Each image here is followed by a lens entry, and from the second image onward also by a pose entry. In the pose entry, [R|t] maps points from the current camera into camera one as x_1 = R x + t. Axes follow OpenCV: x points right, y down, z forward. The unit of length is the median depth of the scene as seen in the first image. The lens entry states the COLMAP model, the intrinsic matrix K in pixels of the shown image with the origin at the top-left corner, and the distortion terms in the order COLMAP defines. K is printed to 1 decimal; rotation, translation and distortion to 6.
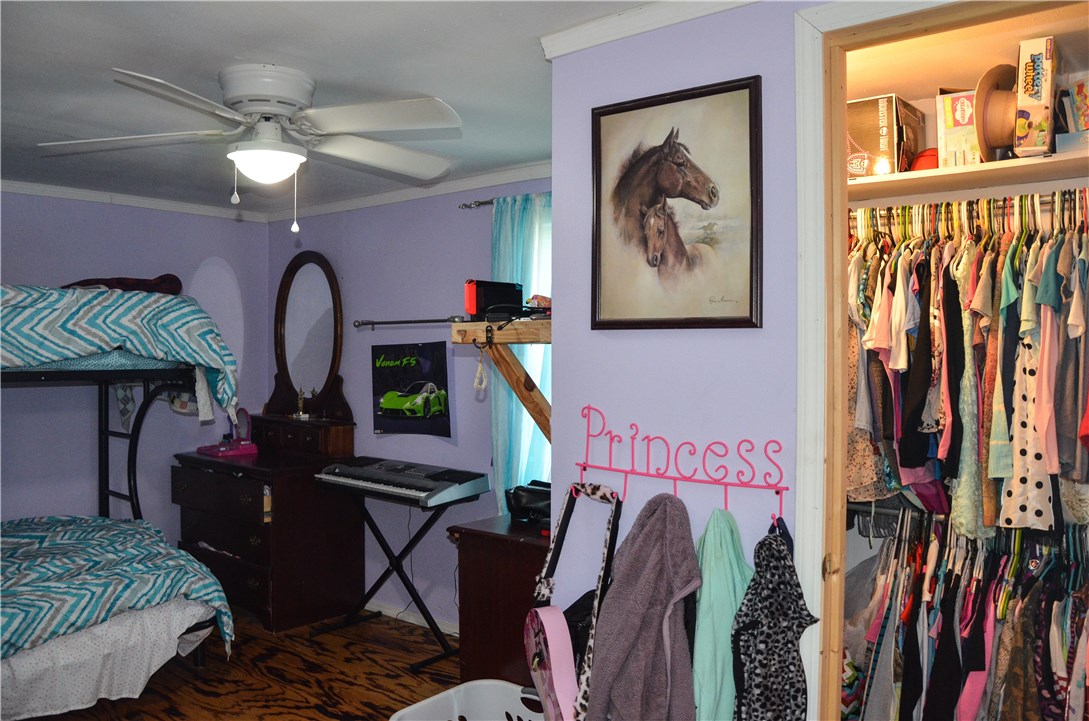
lens RADIAL K [[891.8, 0, 544.5], [0, 891.8, 360.5], [0, 0, 1]] dist [-0.147113, 0.113963]
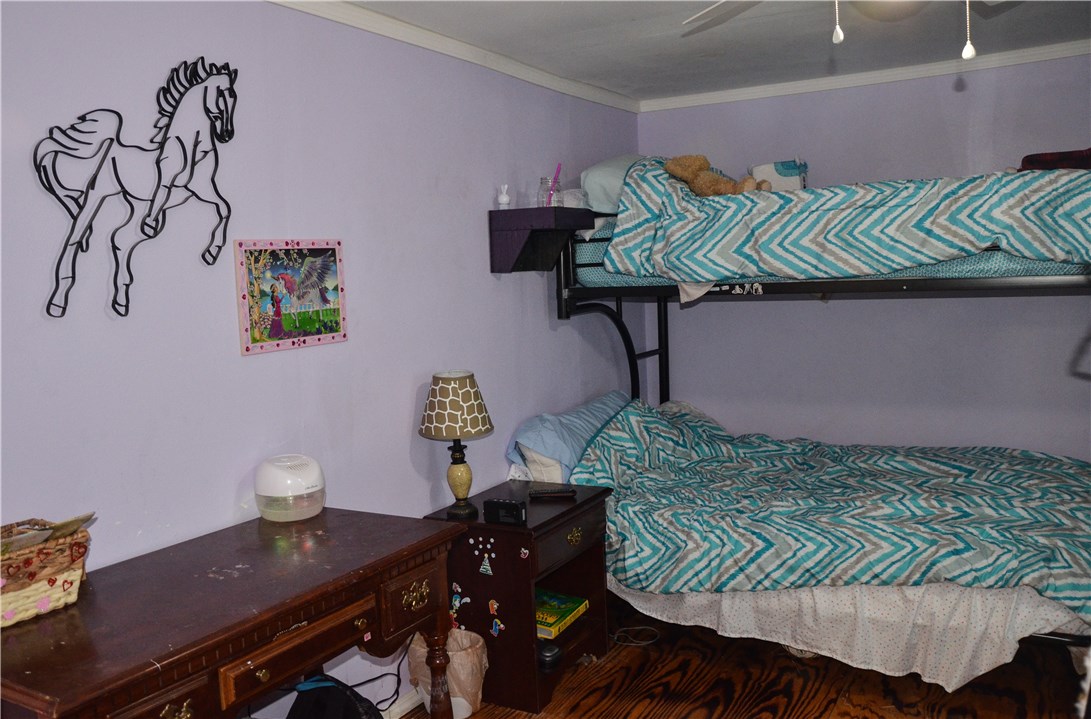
lens RADIAL K [[893.4, 0, 545.5], [0, 893.4, 359.5], [0, 0, 1]] dist [-0.147113, 0.113963]
pose [[0.131908, 0.087353, -0.987406, 0.235721], [0.030993, 0.995259, 0.092188, 0.000367], [0.990777, -0.042763, 0.128575, 0.530272]]
